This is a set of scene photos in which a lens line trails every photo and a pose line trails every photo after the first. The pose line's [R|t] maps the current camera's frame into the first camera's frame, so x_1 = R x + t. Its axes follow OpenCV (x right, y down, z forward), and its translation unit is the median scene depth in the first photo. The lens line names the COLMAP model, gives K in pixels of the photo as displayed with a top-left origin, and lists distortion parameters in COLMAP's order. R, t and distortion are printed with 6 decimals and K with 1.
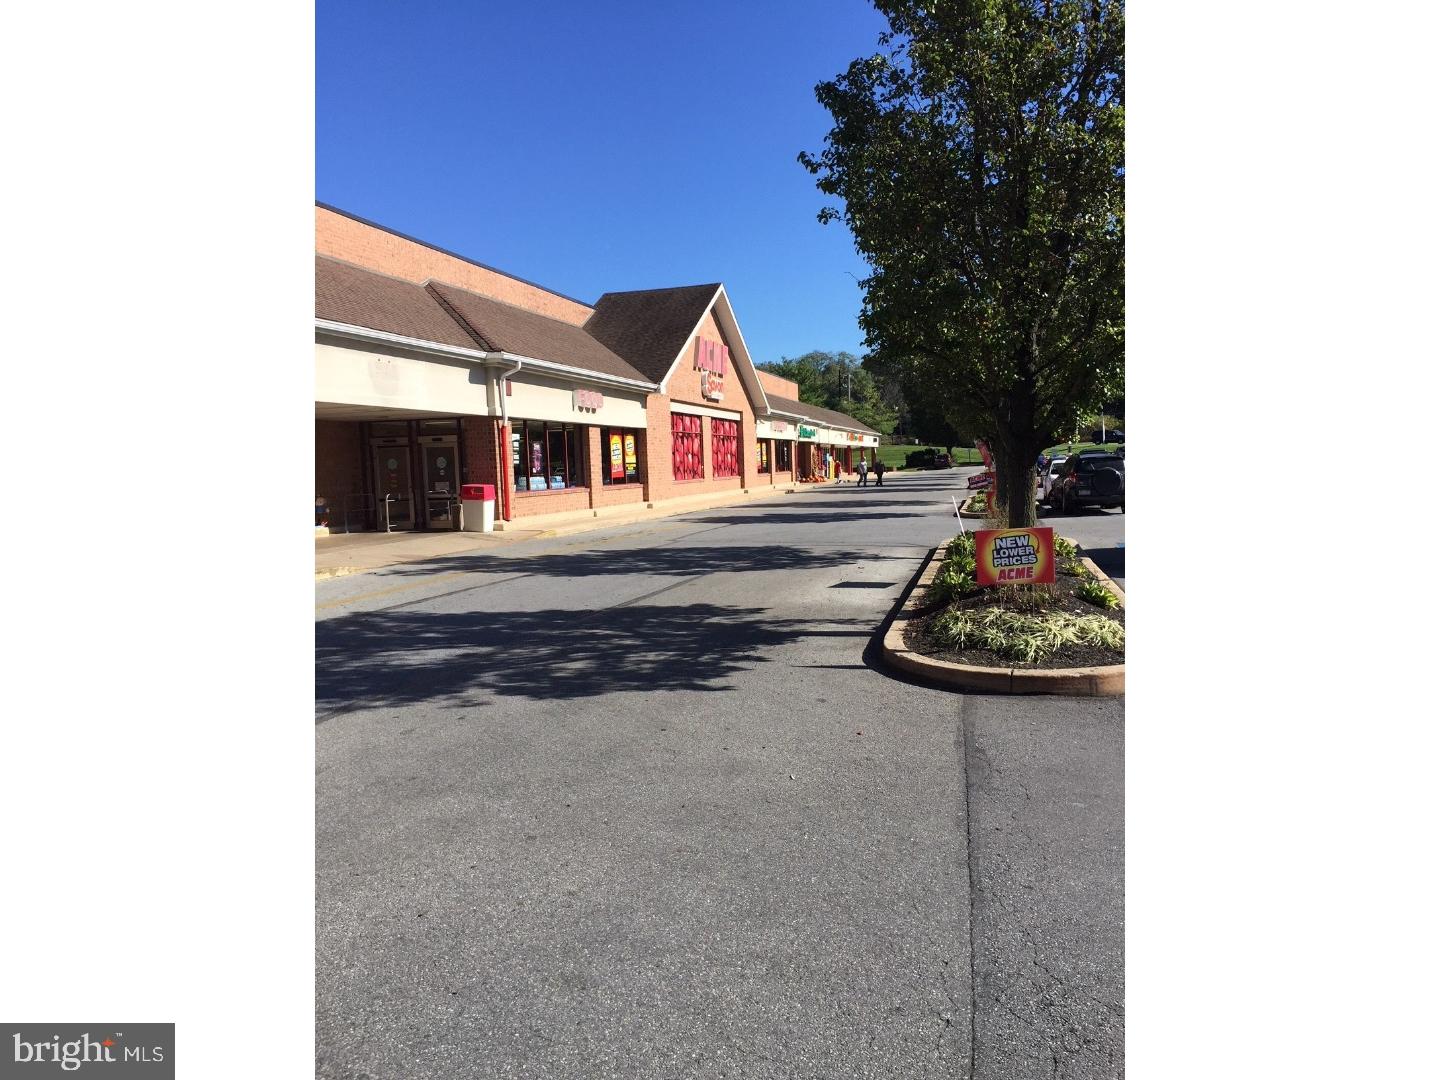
lens RADIAL K [[940.3, 0, 720.0], [0, 940.3, 540.0], [0, 0, 1]] dist [0.099177, -0.144513]
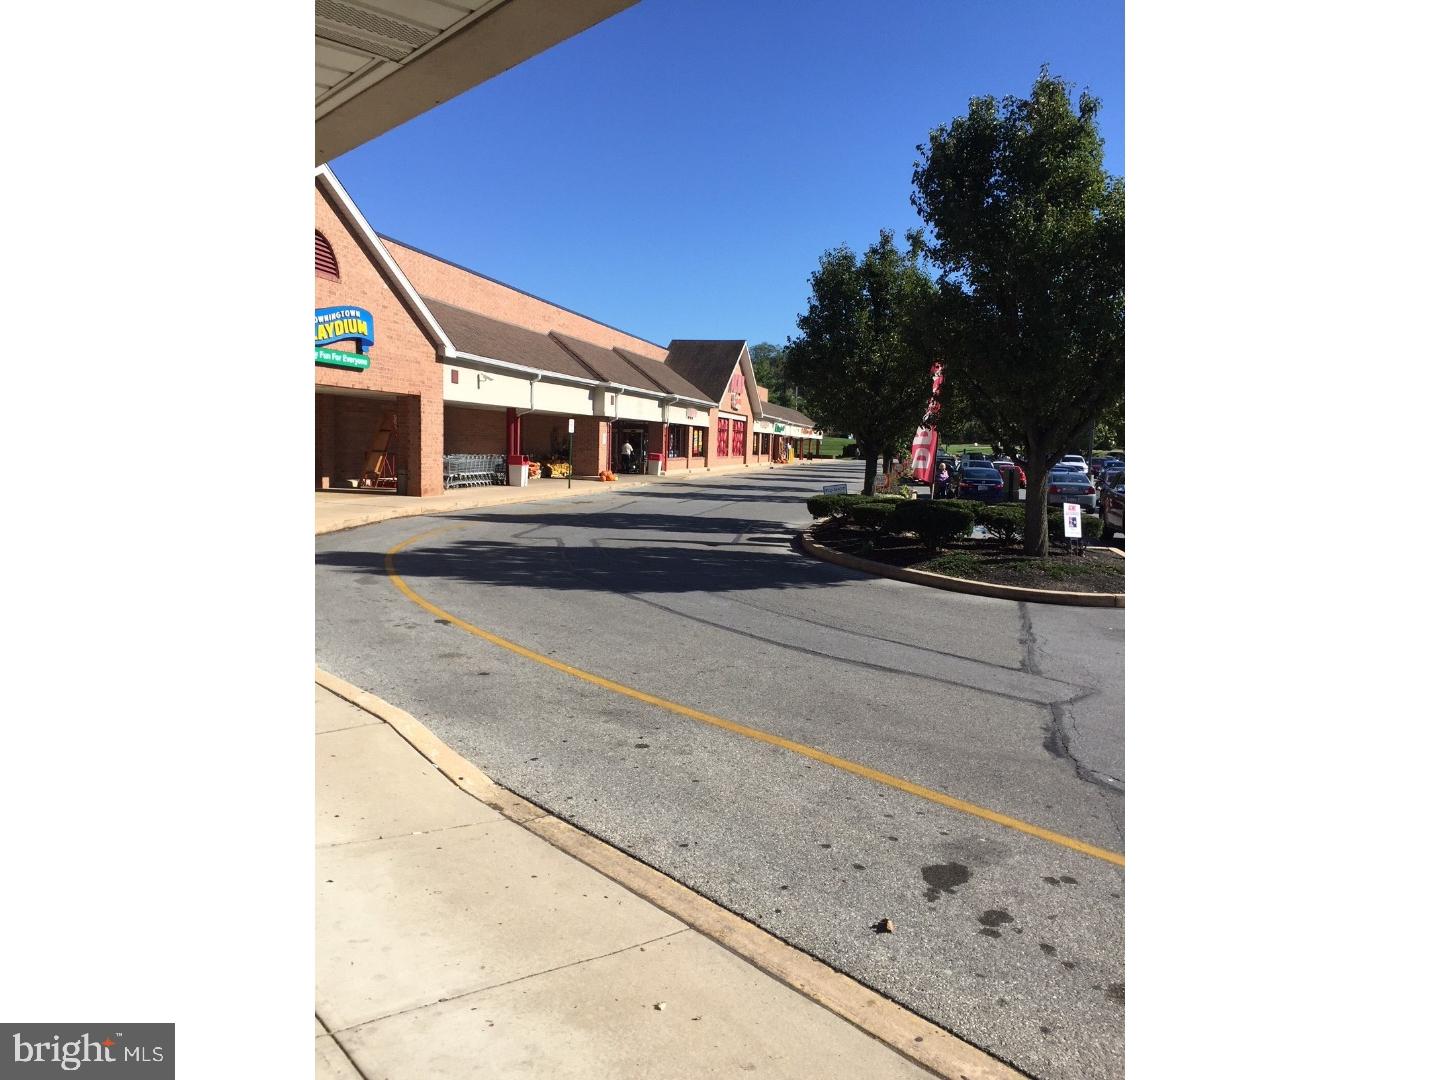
lens RADIAL K [[940.3, 0, 720.0], [0, 940.3, 540.0], [0, 0, 1]] dist [0.099177, -0.144513]
pose [[0.997477, 0.014683, 0.069454, -0.136017], [-0.015512, 0.999814, 0.011418, 0.060325], [-0.069273, -0.012467, 0.997520, -0.623568]]
